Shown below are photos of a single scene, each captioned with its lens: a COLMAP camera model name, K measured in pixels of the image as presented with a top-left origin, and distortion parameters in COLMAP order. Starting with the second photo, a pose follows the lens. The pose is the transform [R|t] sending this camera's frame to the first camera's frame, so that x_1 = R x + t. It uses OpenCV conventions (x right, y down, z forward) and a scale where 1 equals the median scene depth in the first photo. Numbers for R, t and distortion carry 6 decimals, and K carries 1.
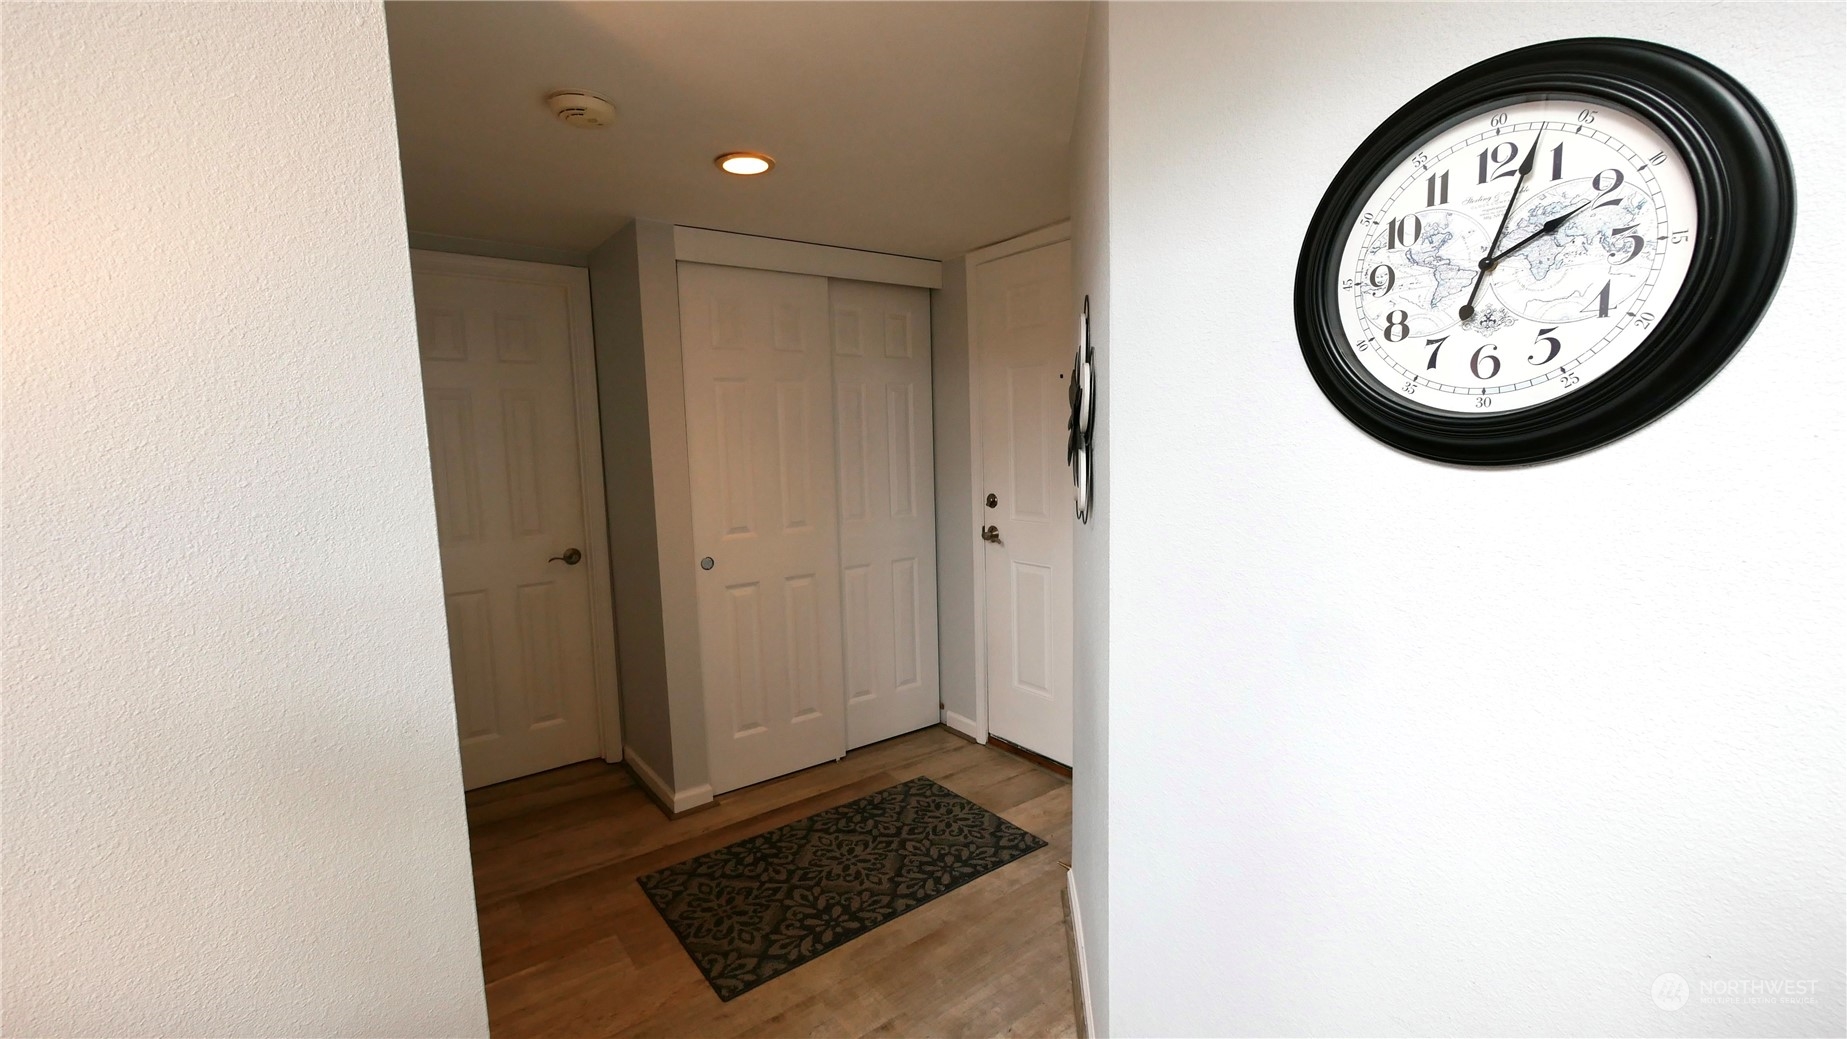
lens RADIAL K [[760.4, 0, 921.4], [0, 760.4, 527.9], [0, 0, 1]] dist [-0.003968, -0.000217]
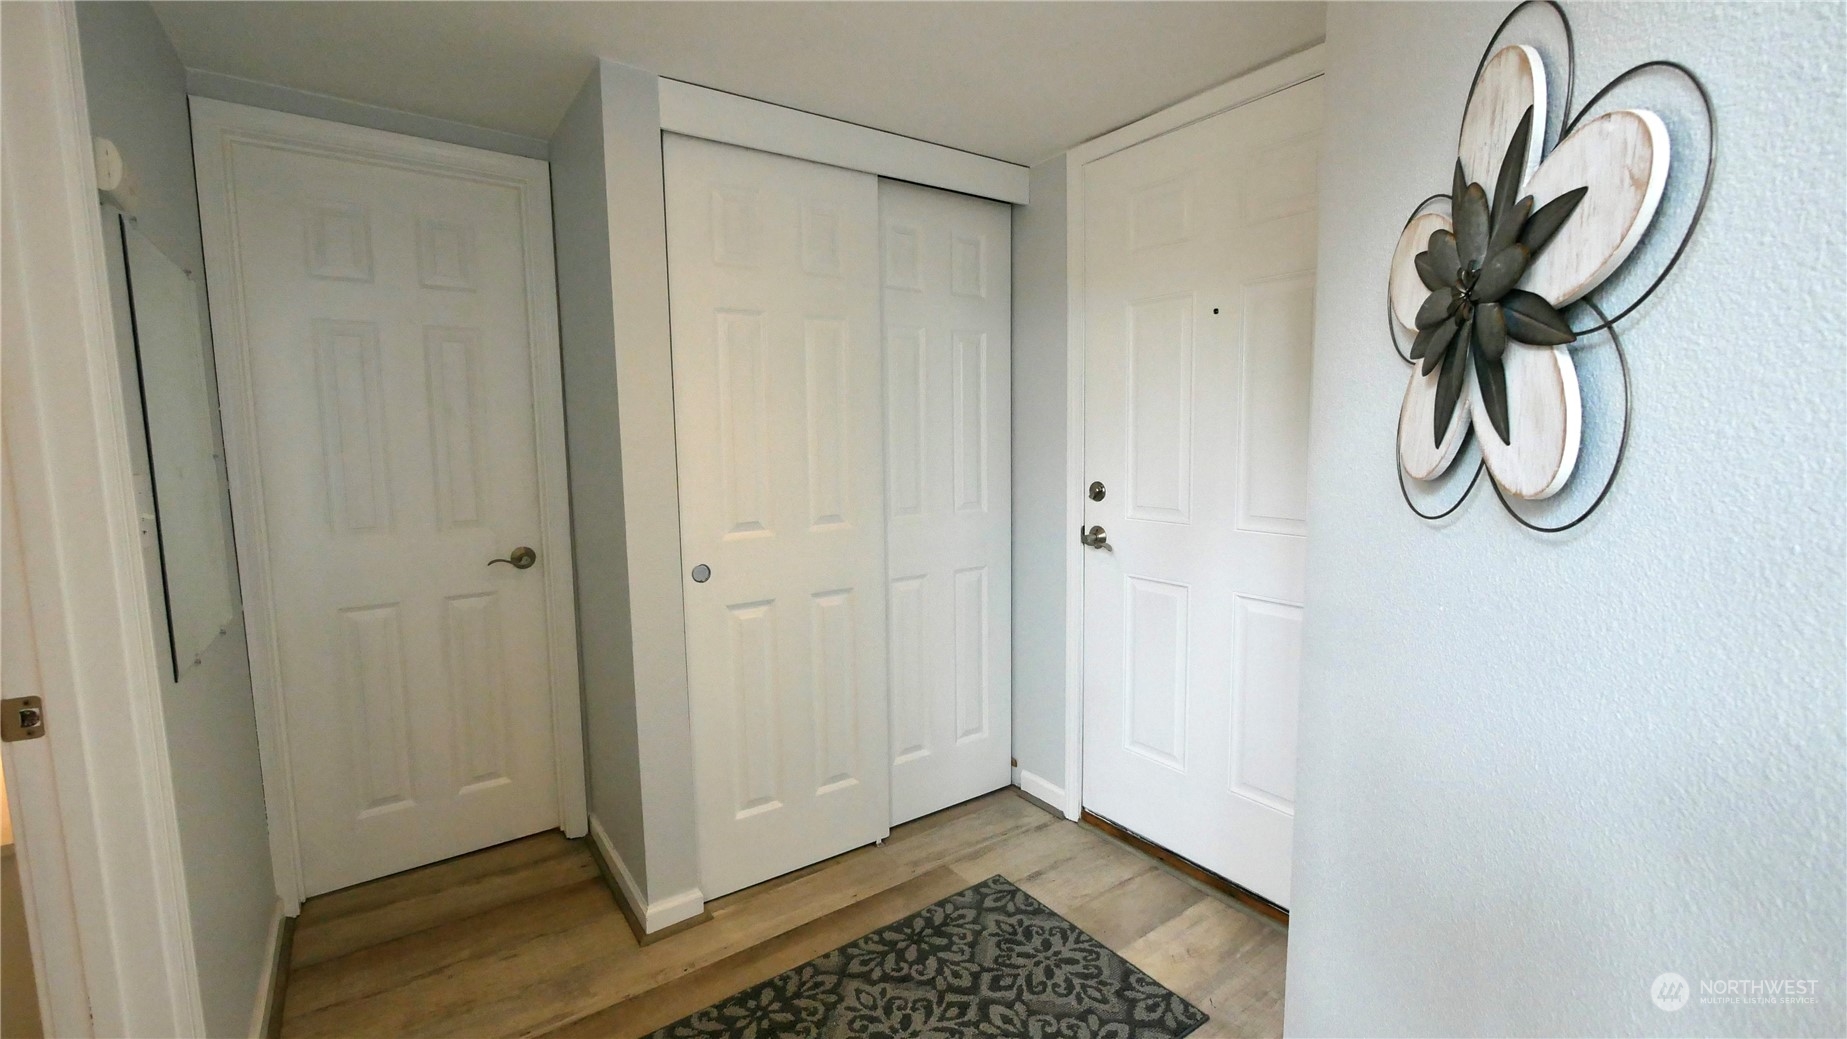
lens RADIAL K [[760.4, 0, 927.3], [0, 760.4, 519.6], [0, 0, 1]] dist [-0.003968, -0.000217]
pose [[0.999604, 0.016483, -0.022791, -0.054163], [-0.016666, 0.999830, -0.007849, -0.000059], [0.022658, 0.008225, 0.999709, 0.281359]]
